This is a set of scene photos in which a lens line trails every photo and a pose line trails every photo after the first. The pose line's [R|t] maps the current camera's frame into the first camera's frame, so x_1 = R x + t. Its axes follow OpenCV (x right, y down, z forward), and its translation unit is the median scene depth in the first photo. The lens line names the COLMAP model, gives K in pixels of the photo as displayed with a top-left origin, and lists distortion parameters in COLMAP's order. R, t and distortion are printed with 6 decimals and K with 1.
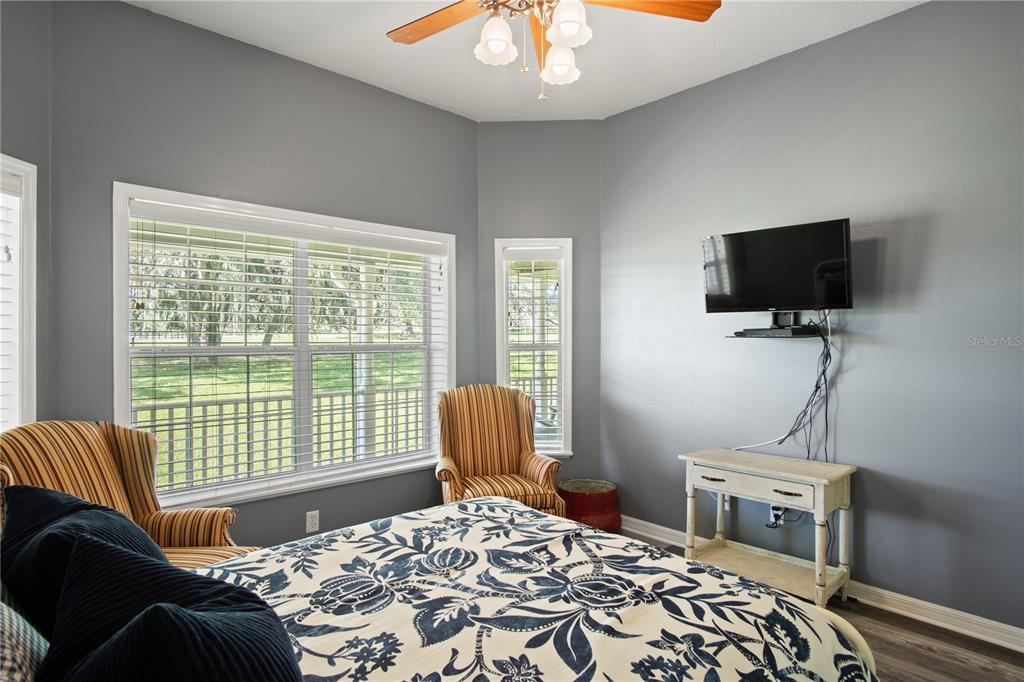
lens RADIAL K [[549.0, 0, 521.6], [0, 549.0, 342.3], [0, 0, 1]] dist [-0.009922, 0.002426]
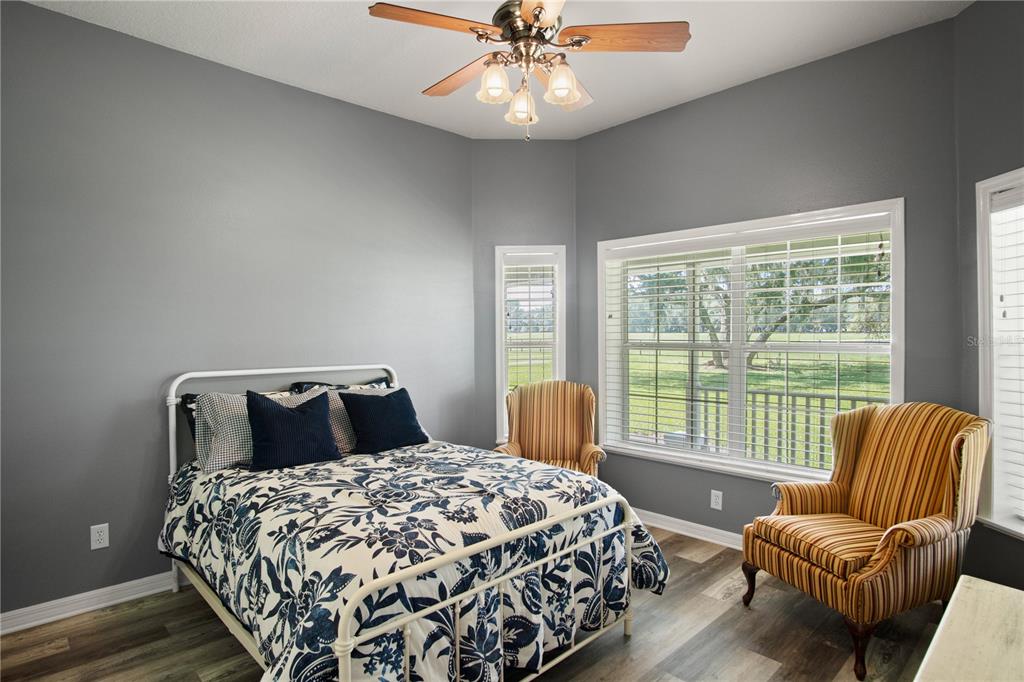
lens RADIAL K [[549.0, 0, 521.6], [0, 549.0, 338.9], [0, 0, 1]] dist [-0.009922, 0.002426]
pose [[0.015618, 0.006600, -0.999856, 1.634719], [-0.001435, 0.999977, 0.006579, -0.029006], [0.999877, 0.001332, 0.015627, 1.233856]]
